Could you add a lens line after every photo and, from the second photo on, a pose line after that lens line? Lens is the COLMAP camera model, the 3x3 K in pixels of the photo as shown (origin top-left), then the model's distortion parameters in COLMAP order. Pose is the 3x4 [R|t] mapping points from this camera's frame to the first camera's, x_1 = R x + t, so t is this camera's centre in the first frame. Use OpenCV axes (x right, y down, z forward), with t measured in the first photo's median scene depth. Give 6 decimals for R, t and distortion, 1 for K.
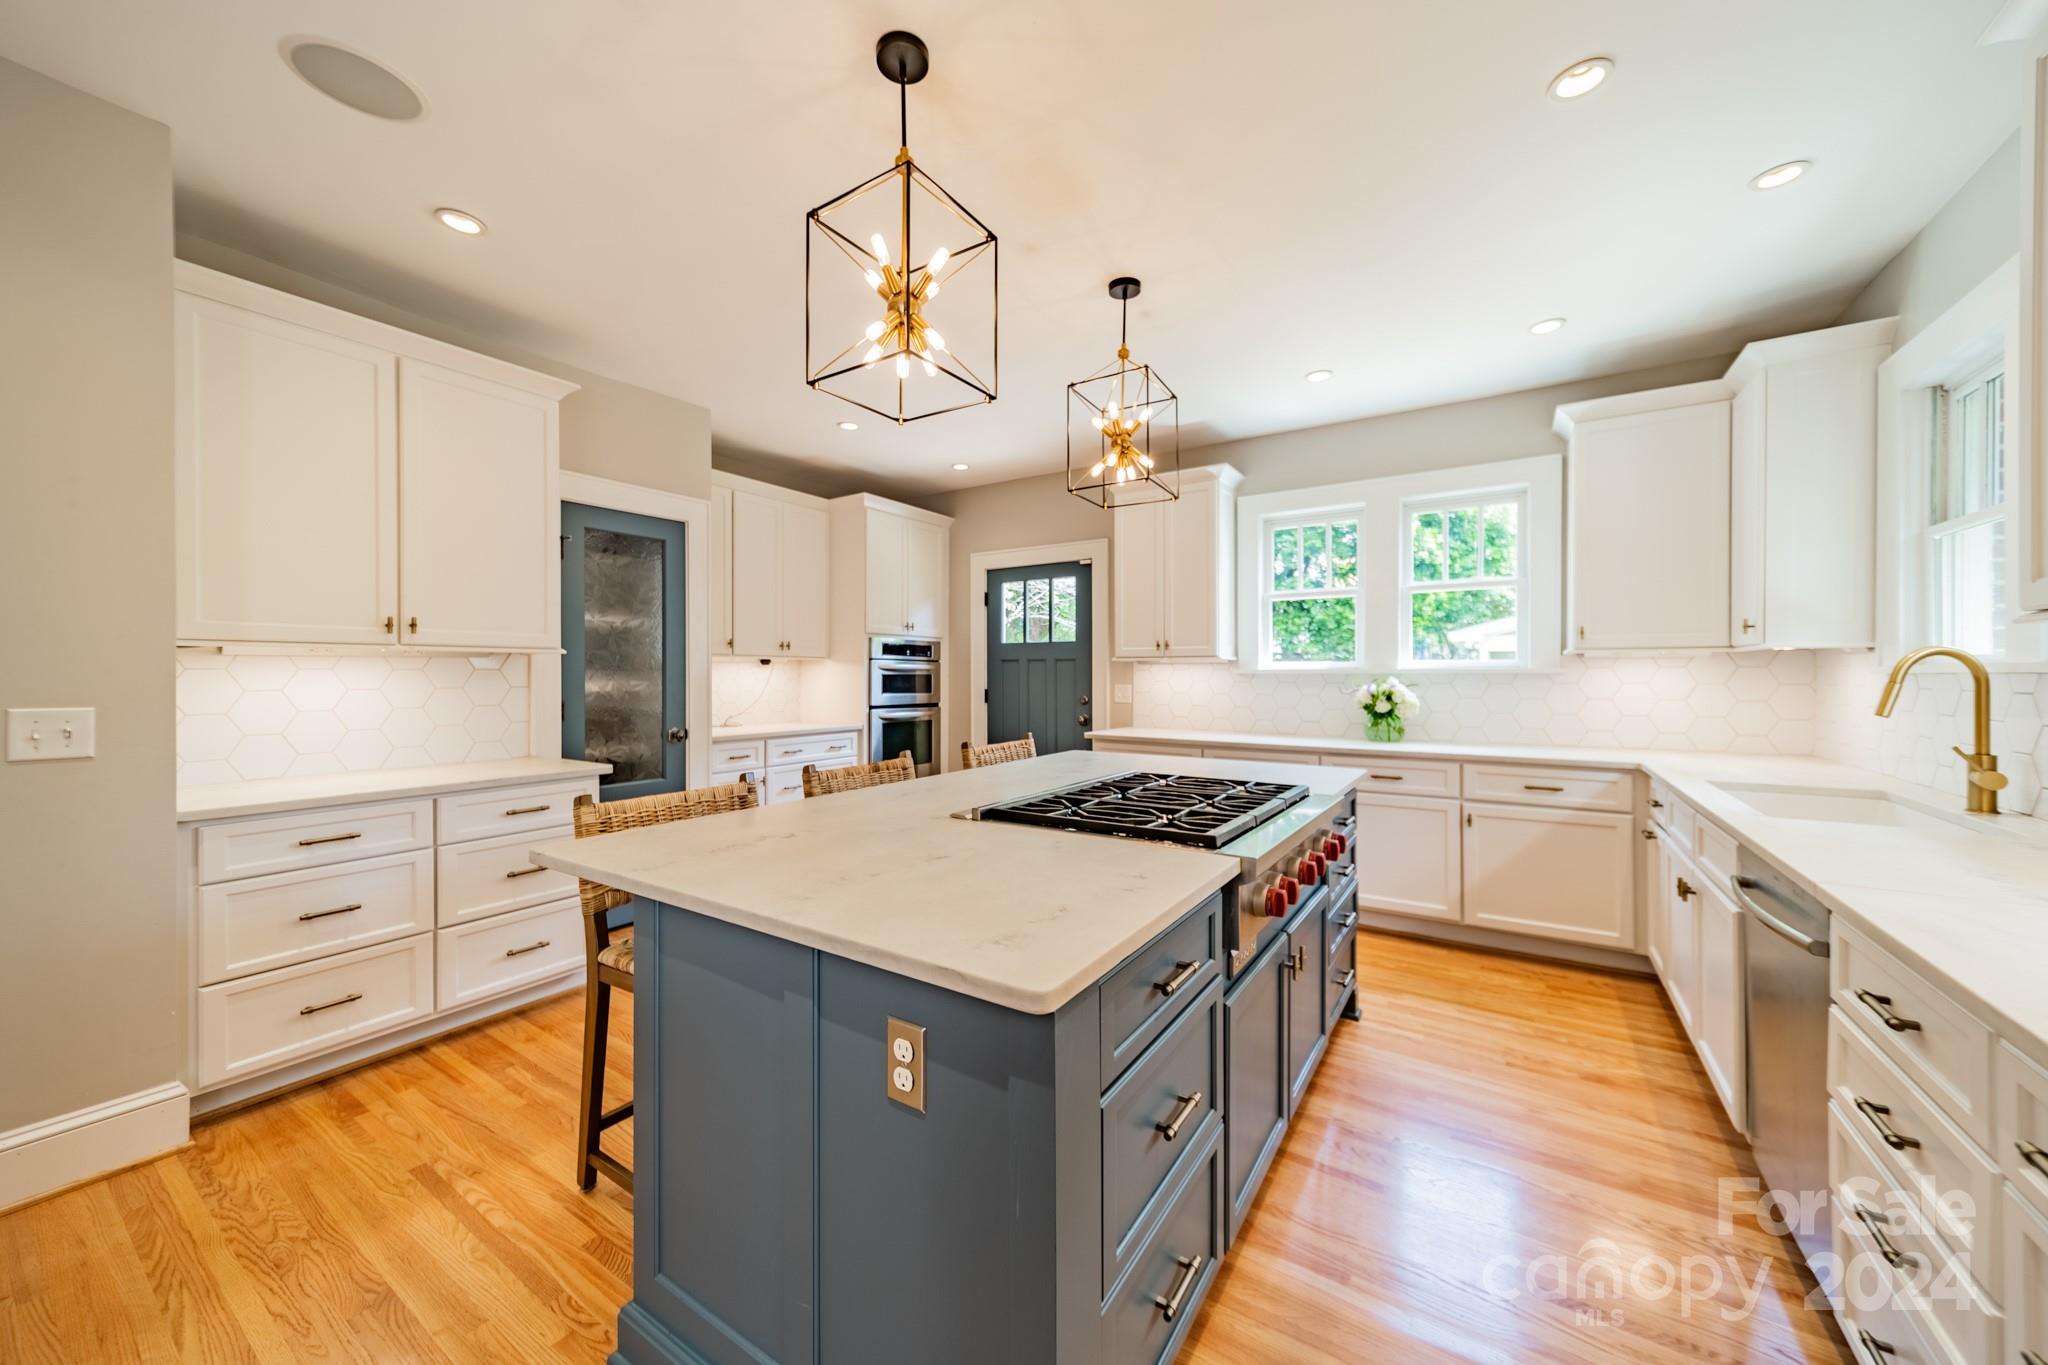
lens RADIAL K [[726.7, 0, 1026.0], [0, 726.7, 677.5], [0, 0, 1]] dist [0.002511, 0.000027]
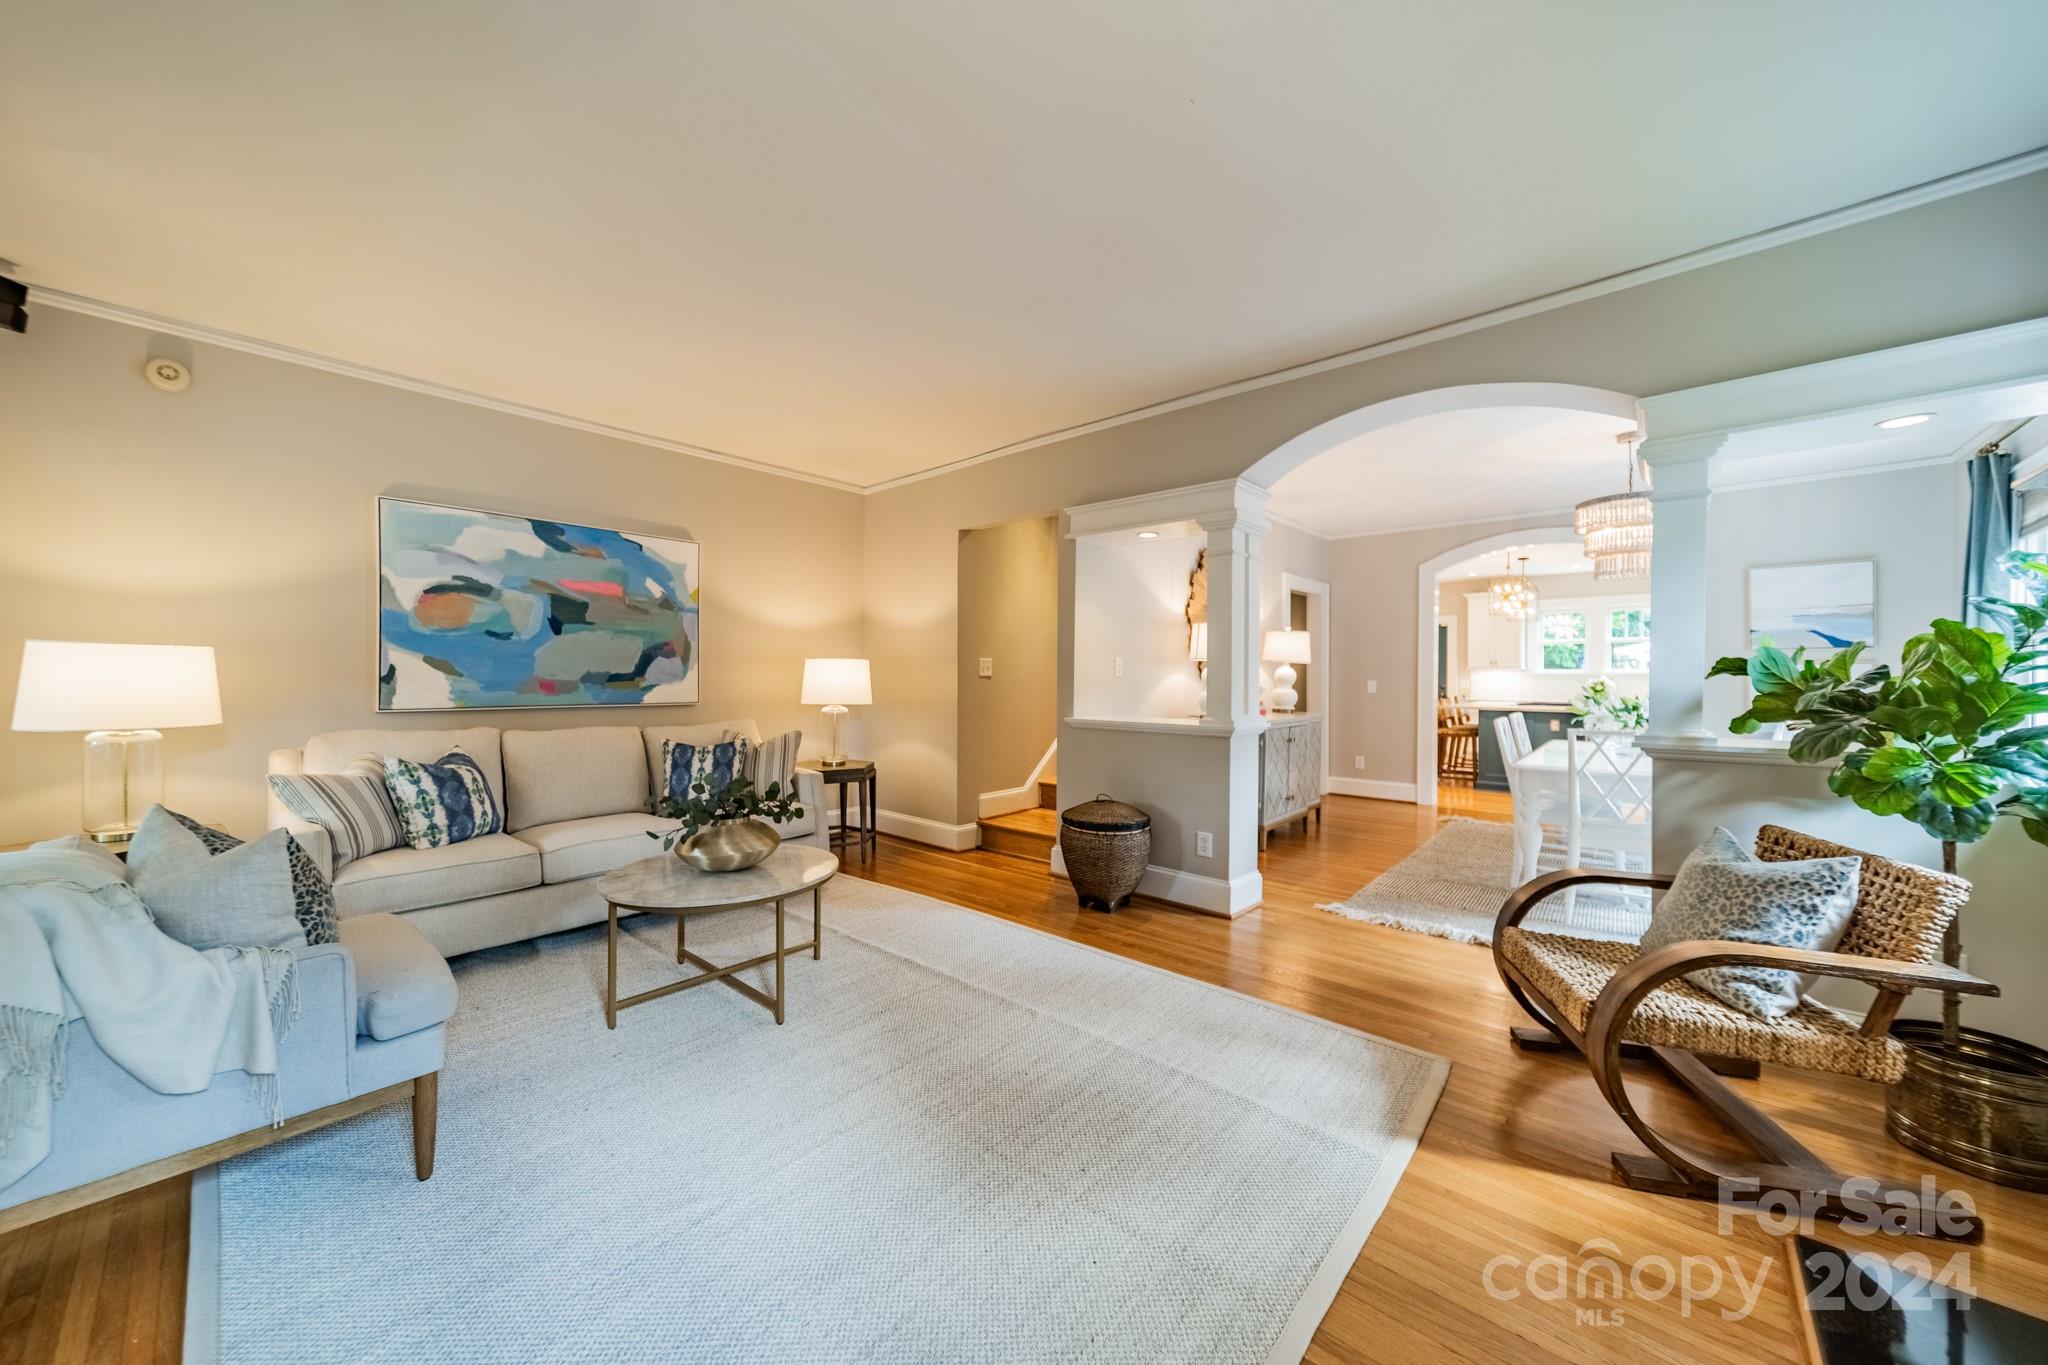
lens RADIAL K [[716.0, 0, 1026.4], [0, 716.0, 672.4], [0, 0, 1]] dist [-0.000015, -0.000023]
pose [[0.988045, 0.004827, -0.154089, -1.419556], [-0.006945, 0.999889, -0.013210, 0.042964], [0.154008, 0.014122, 0.987969, -2.301333]]
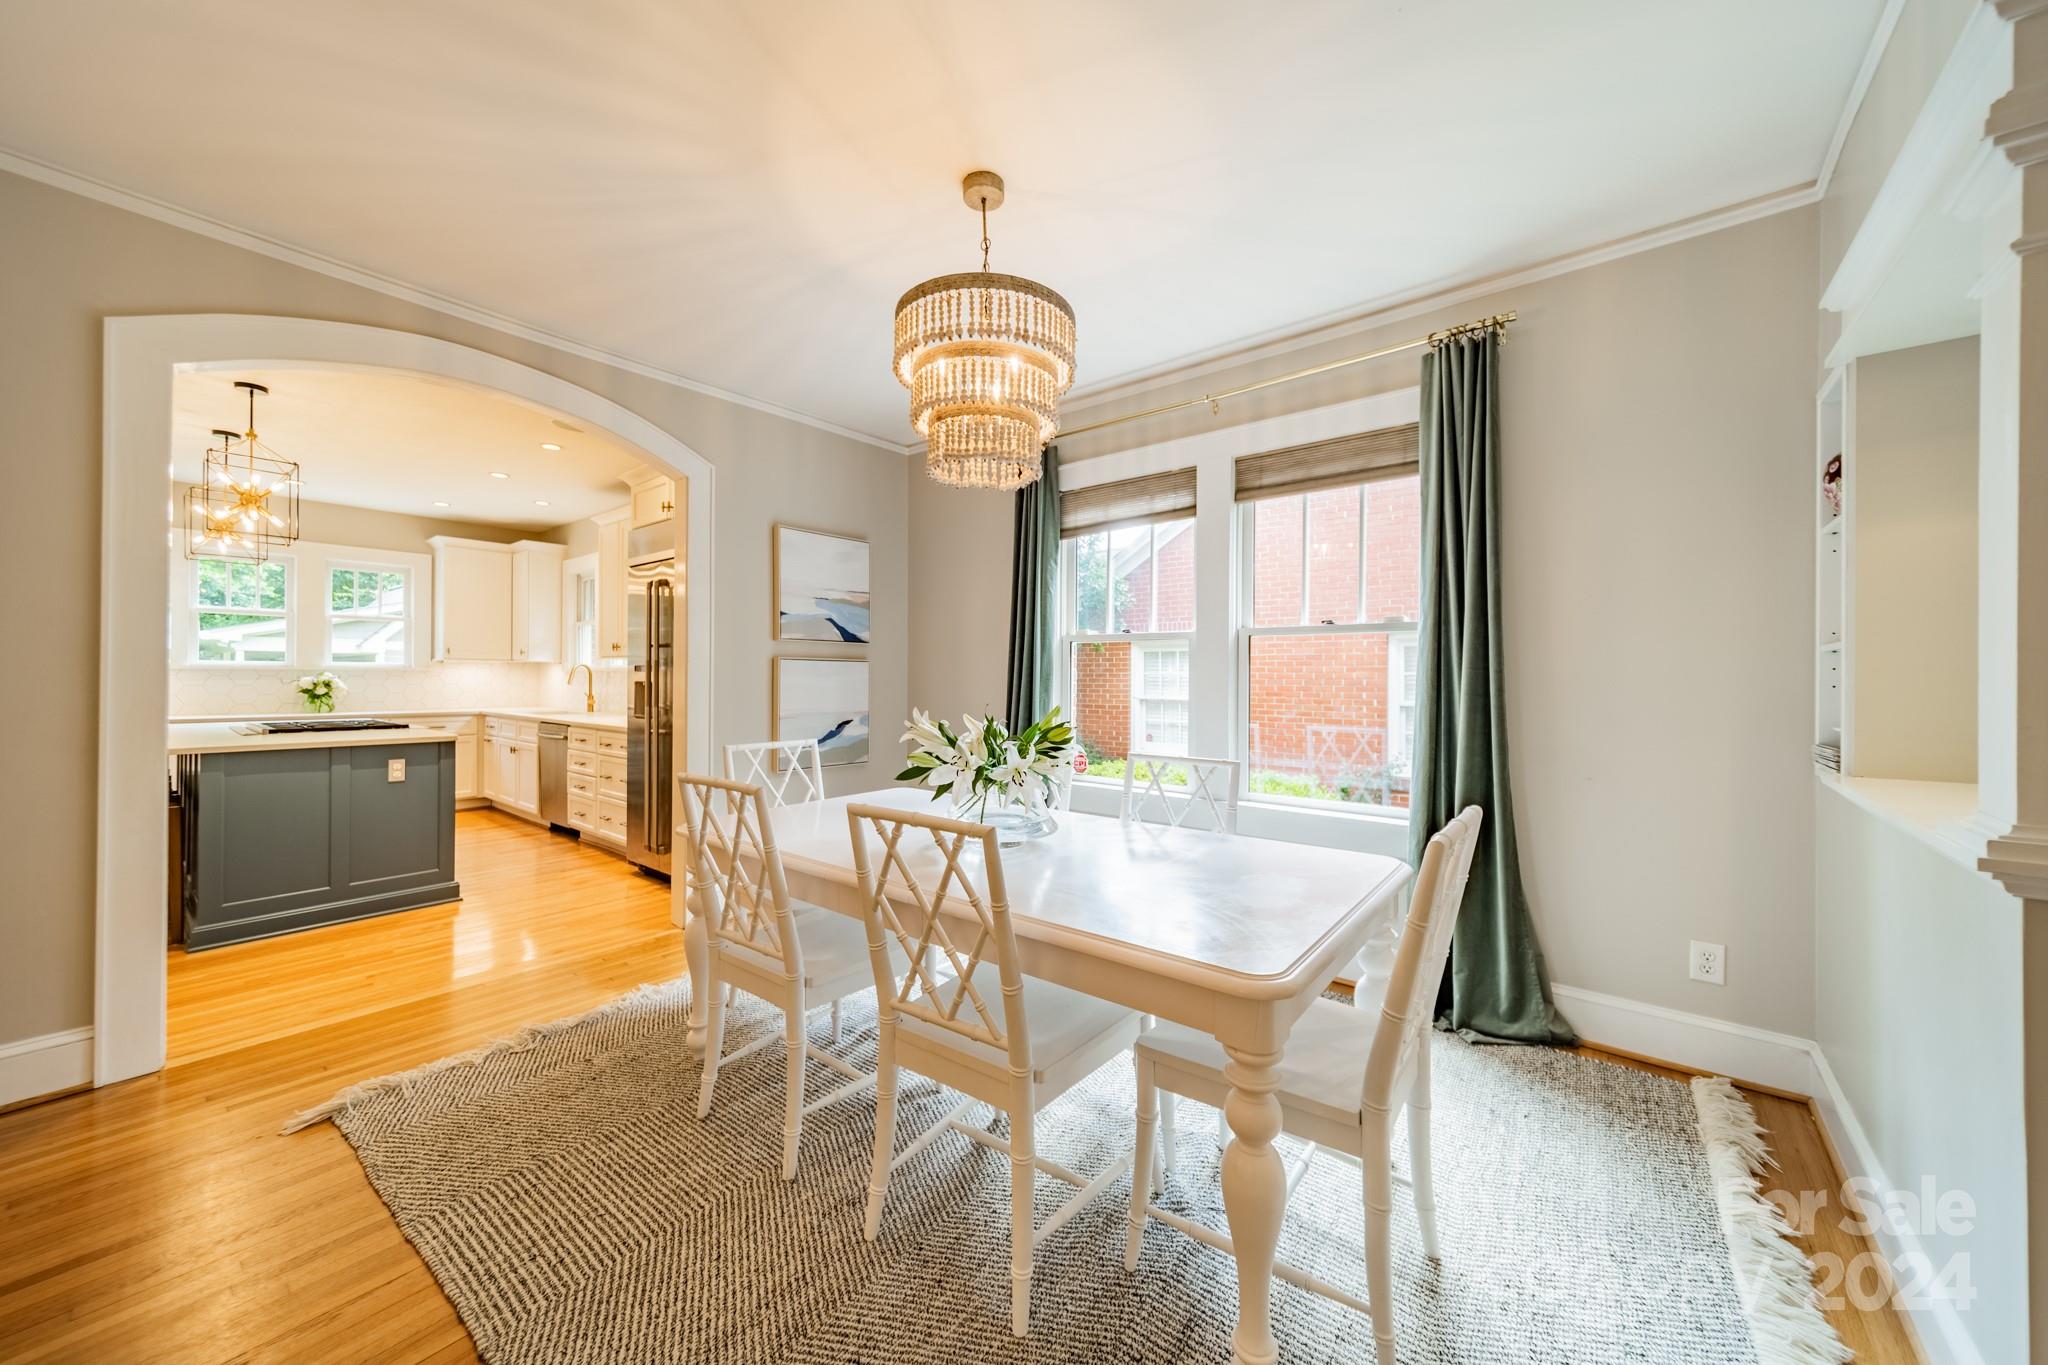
lens RADIAL K [[726.7, 0, 1026.0], [0, 726.7, 677.5], [0, 0, 1]] dist [0.002511, 0.000027]
pose [[0.096026, 0.005416, 0.995364, -1.168088], [0.001141, 0.999984, -0.005551, 0.027422], [-0.995378, 0.001669, 0.096018, -0.842573]]
